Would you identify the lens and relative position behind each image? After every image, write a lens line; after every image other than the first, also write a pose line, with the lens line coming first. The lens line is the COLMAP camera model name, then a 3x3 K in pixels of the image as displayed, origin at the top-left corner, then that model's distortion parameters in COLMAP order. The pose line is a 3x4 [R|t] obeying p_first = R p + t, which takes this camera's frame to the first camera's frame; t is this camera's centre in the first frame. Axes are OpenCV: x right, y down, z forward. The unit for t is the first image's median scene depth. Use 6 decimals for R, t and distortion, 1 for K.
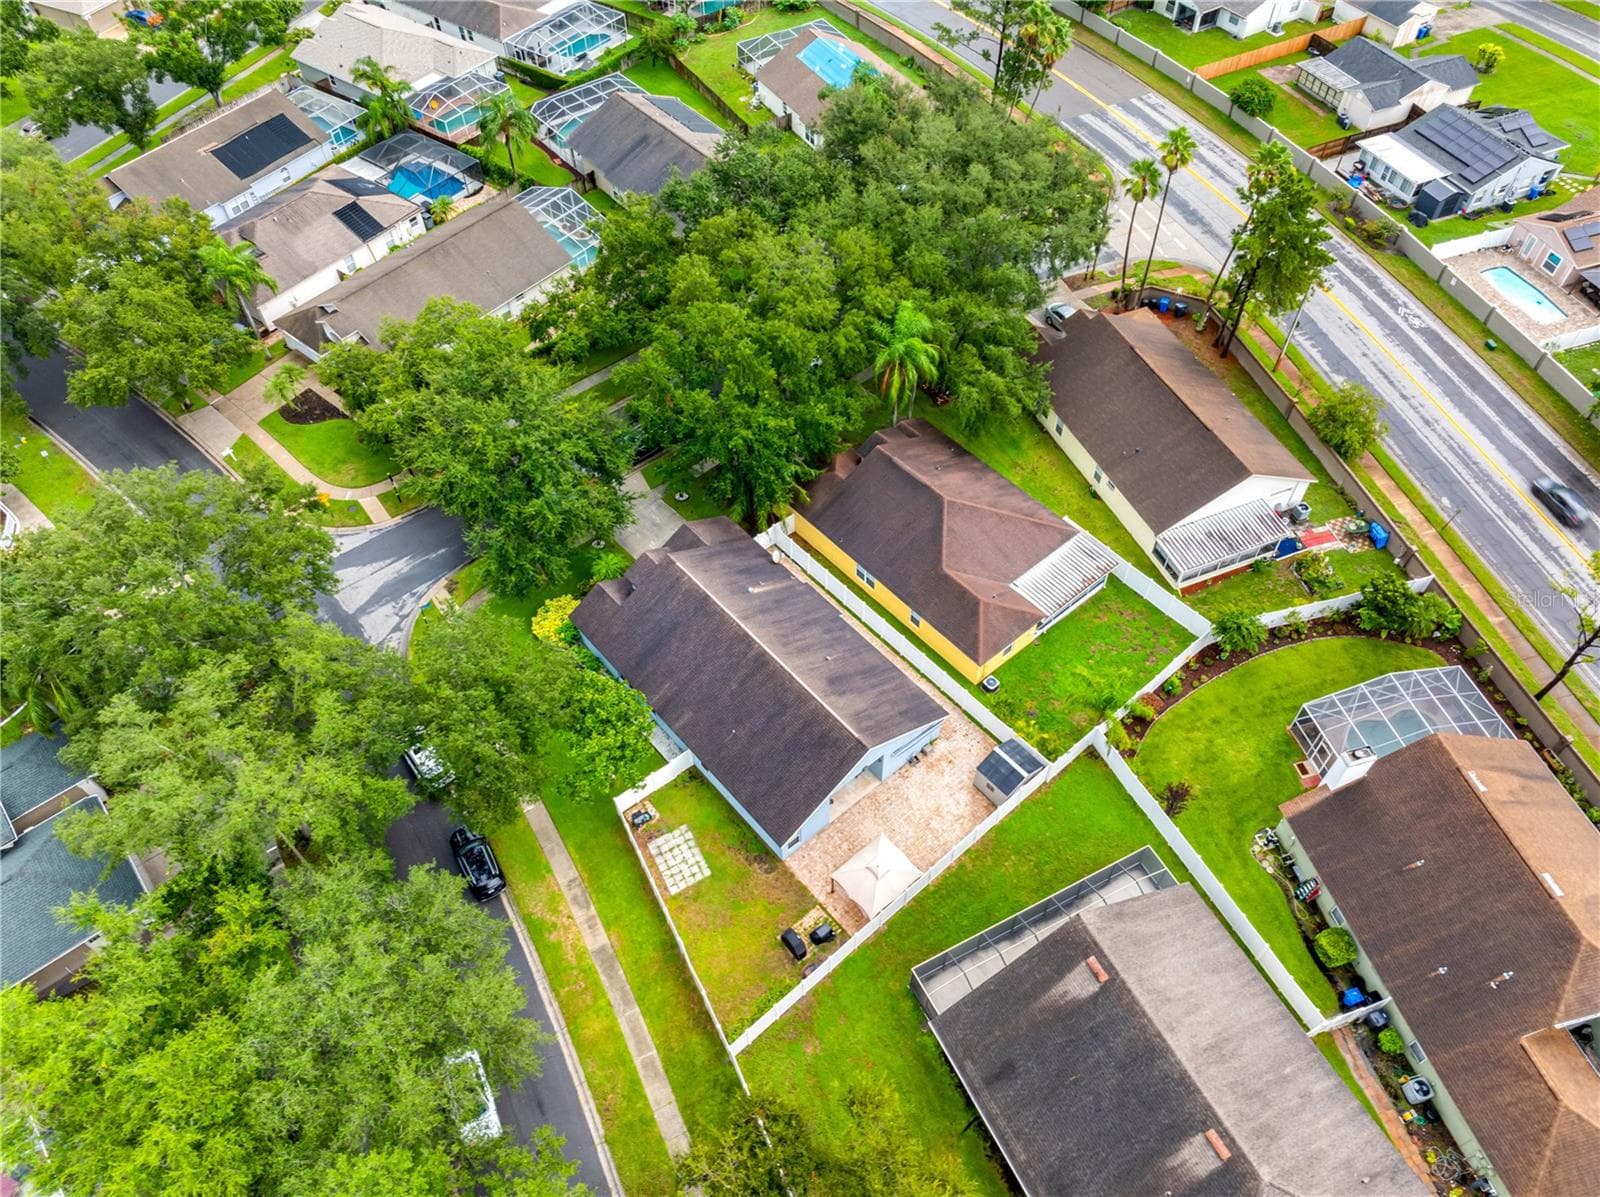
lens RADIAL K [[1133.1, 0, 800.0], [0, 1133.1, 598.5], [0, 0, 1]] dist [-0.003398, 0.007293]
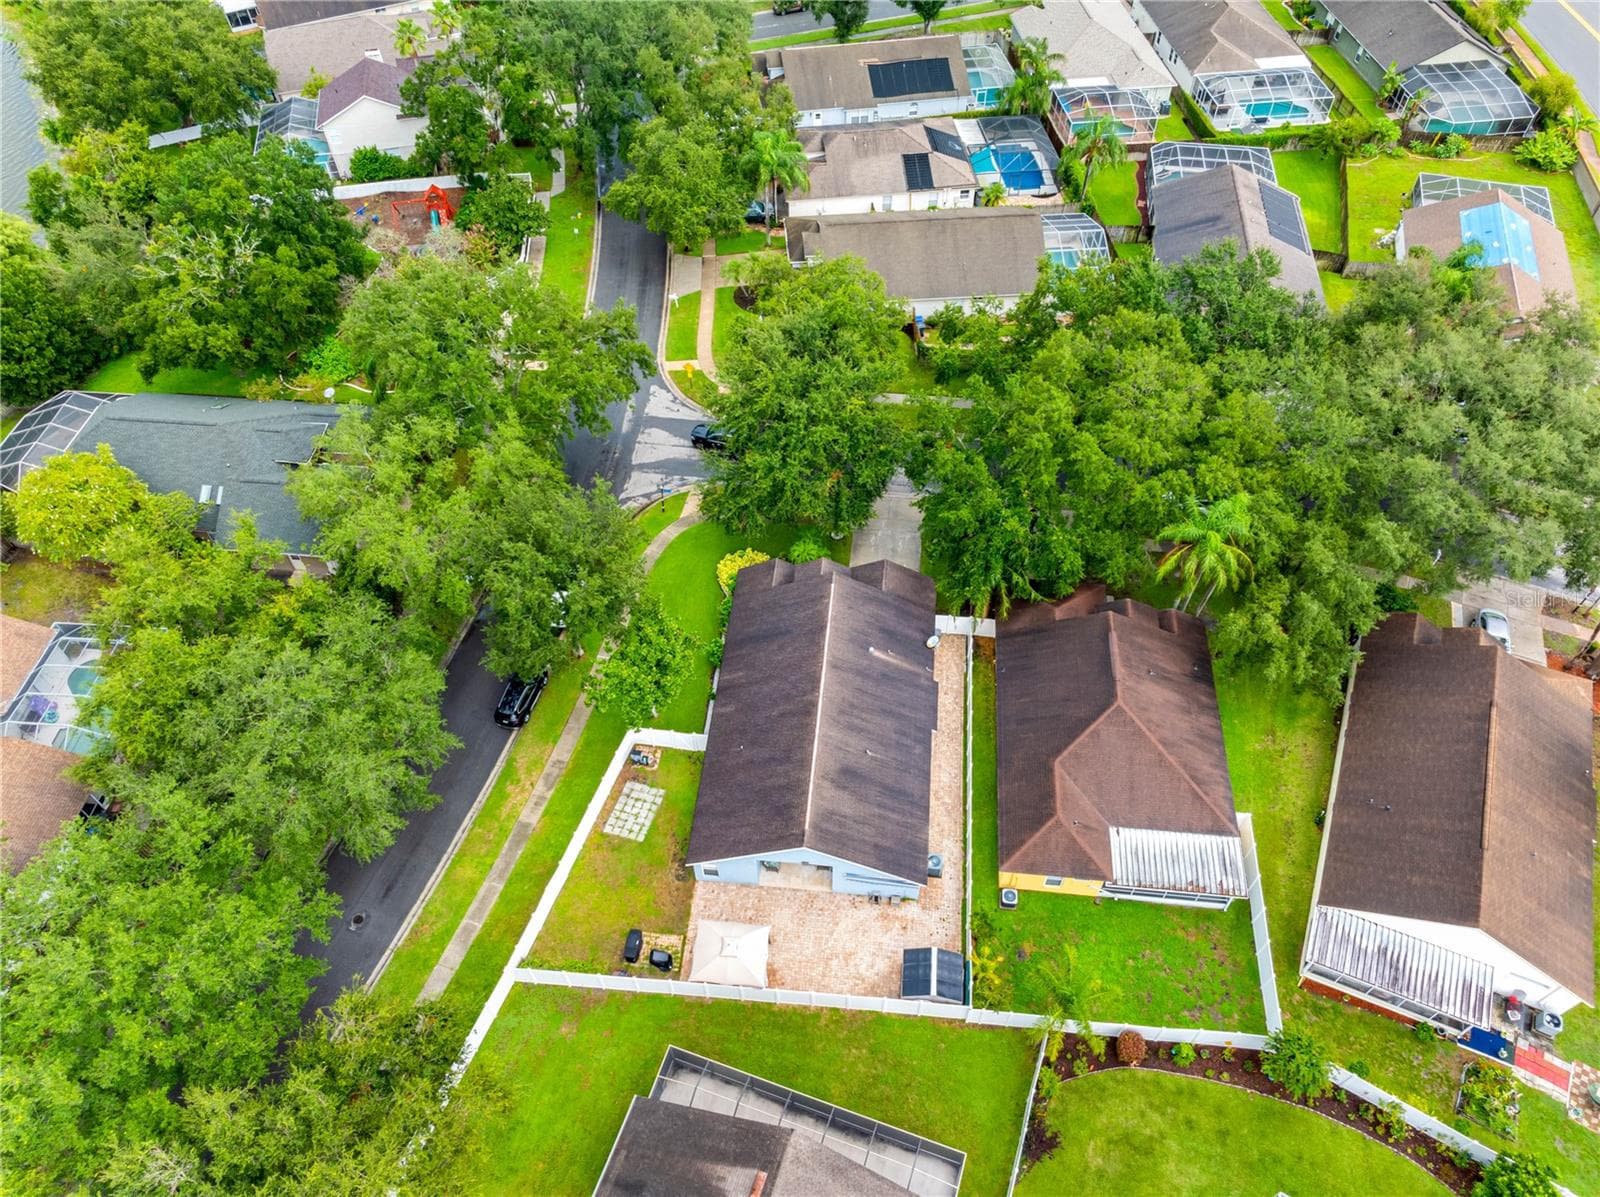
lens RADIAL K [[1133.1, 0, 800.0], [0, 1133.1, 598.5], [0, 0, 1]] dist [-0.003398, 0.007293]
pose [[0.688648, 0.564979, -0.454492, 0.305444], [-0.562615, 0.811750, 0.156609, -0.148952], [0.457415, 0.147856, 0.876875, 0.114311]]
